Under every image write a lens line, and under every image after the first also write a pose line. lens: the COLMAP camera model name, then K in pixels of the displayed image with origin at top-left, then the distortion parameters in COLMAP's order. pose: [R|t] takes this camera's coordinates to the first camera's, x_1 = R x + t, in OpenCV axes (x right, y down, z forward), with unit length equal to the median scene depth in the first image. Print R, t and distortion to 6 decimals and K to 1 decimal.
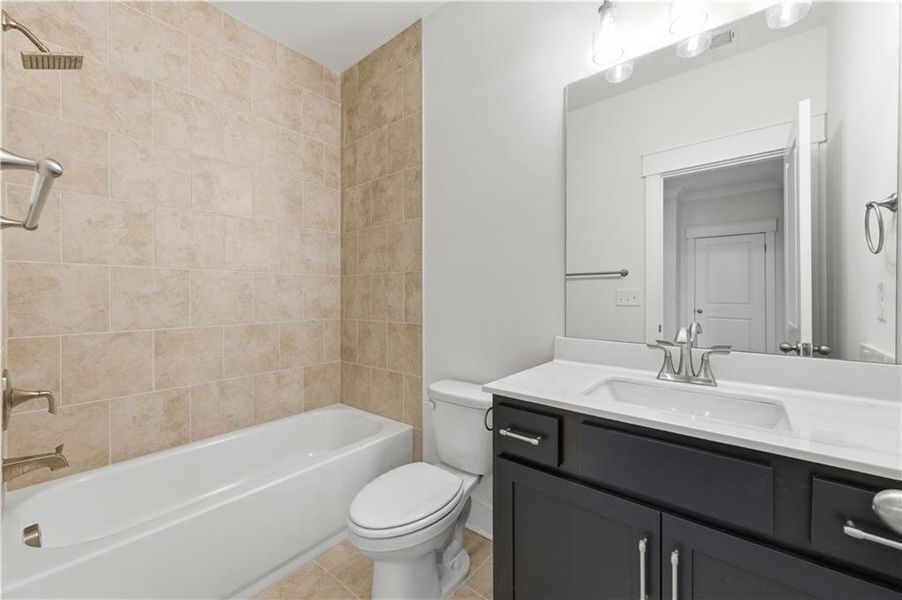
lens RADIAL K [[399.3, 0, 449.0], [0, 399.3, 298.3], [0, 0, 1]] dist [0.001416, -0.000002]
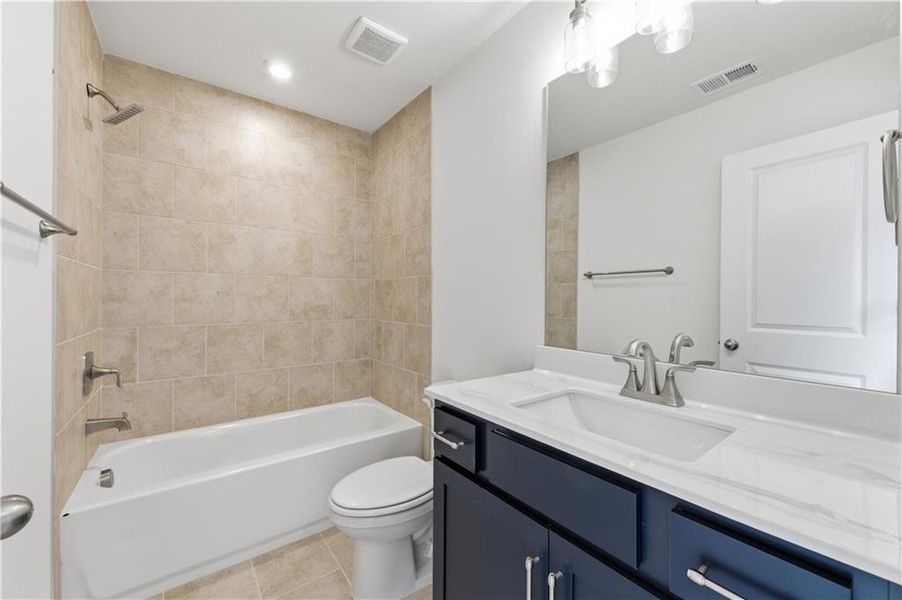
lens RADIAL K [[408.3, 0, 499.1], [0, 408.3, 300.7], [0, 0, 1]] dist [-0.000344, -0.000443]
pose [[0.969800, 0.015421, -0.243413, 0.486293], [-0.013665, 0.999867, 0.008899, -0.020780], [0.243517, -0.005303, 0.969882, 0.010963]]
